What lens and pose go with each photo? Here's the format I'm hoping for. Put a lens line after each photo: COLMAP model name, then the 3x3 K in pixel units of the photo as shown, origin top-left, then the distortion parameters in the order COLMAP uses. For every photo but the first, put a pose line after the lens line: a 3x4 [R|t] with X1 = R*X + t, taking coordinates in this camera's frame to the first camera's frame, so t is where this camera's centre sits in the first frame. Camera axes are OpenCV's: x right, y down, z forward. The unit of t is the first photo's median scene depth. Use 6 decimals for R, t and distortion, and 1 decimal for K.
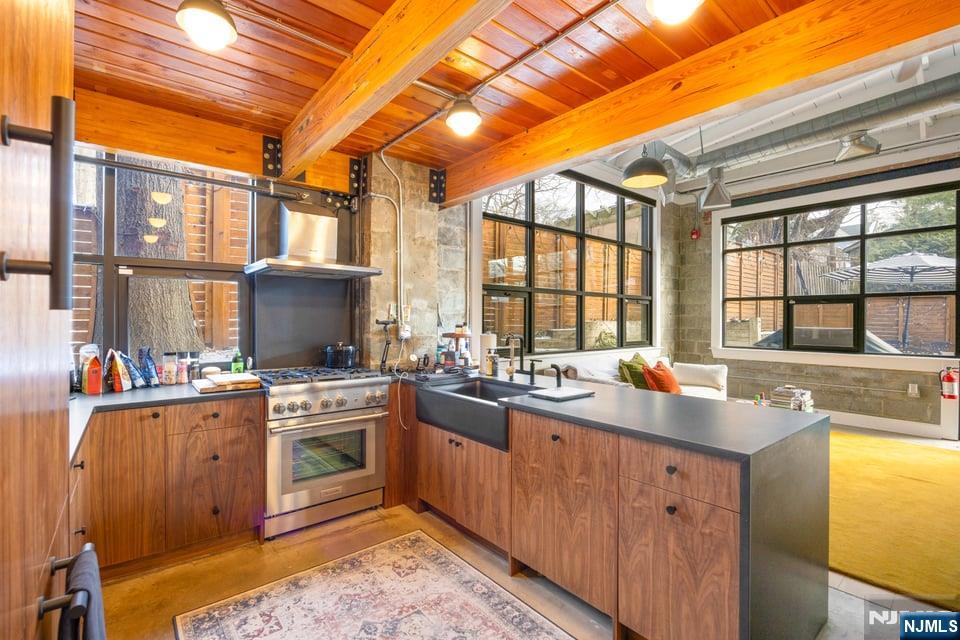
lens RADIAL K [[435.9, 0, 489.3], [0, 435.9, 318.0], [0, 0, 1]] dist [-0.009548, -0.000078]
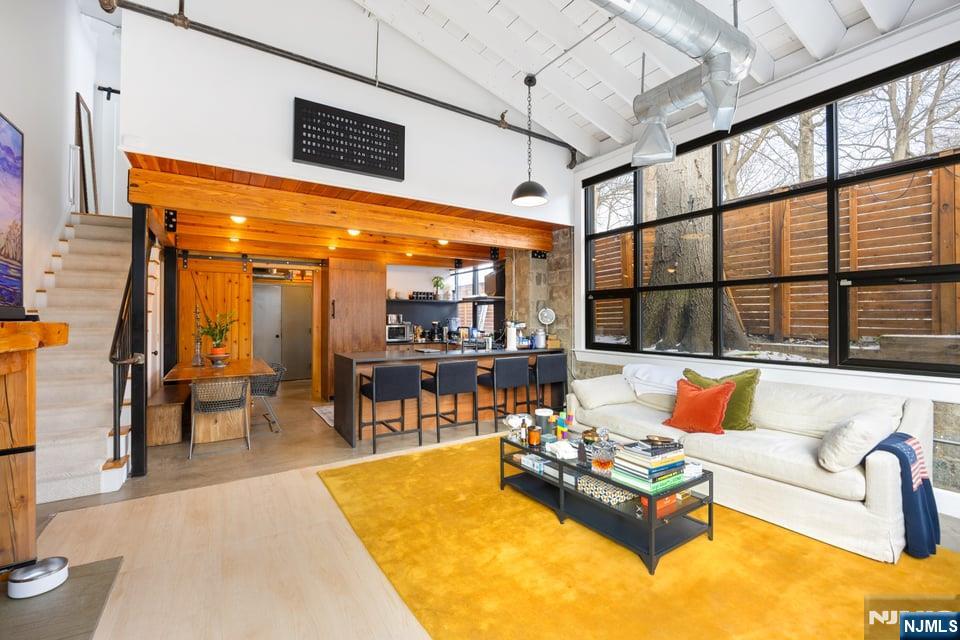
lens RADIAL K [[411.9, 0, 487.8], [0, 411.9, 311.4], [0, 0, 1]] dist [-0.003663, -0.000225]
pose [[-0.121940, -0.023457, -0.992260, 1.741809], [0.004041, 0.999701, -0.024130, 0.015063], [0.992529, -0.006952, -0.121809, 1.204508]]
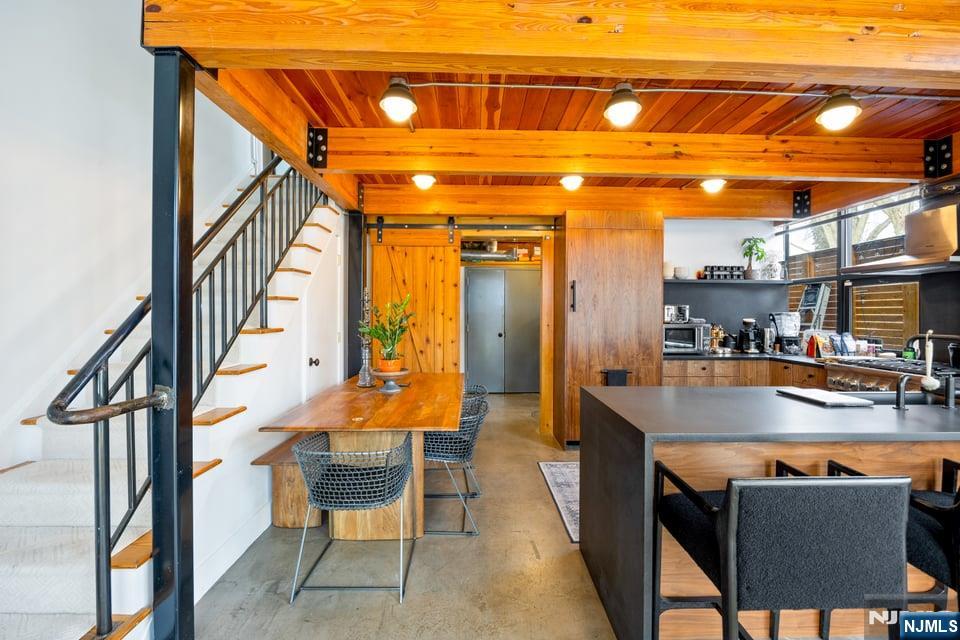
lens RADIAL K [[414.7, 0, 483.5], [0, 414.7, 319.8], [0, 0, 1]] dist [-0.003230, -0.000555]
pose [[-0.632139, 0.005742, -0.774834, 0.945441], [-0.005195, 0.999919, 0.011648, 0.008784], [0.774838, 0.011388, -0.632058, 0.775352]]
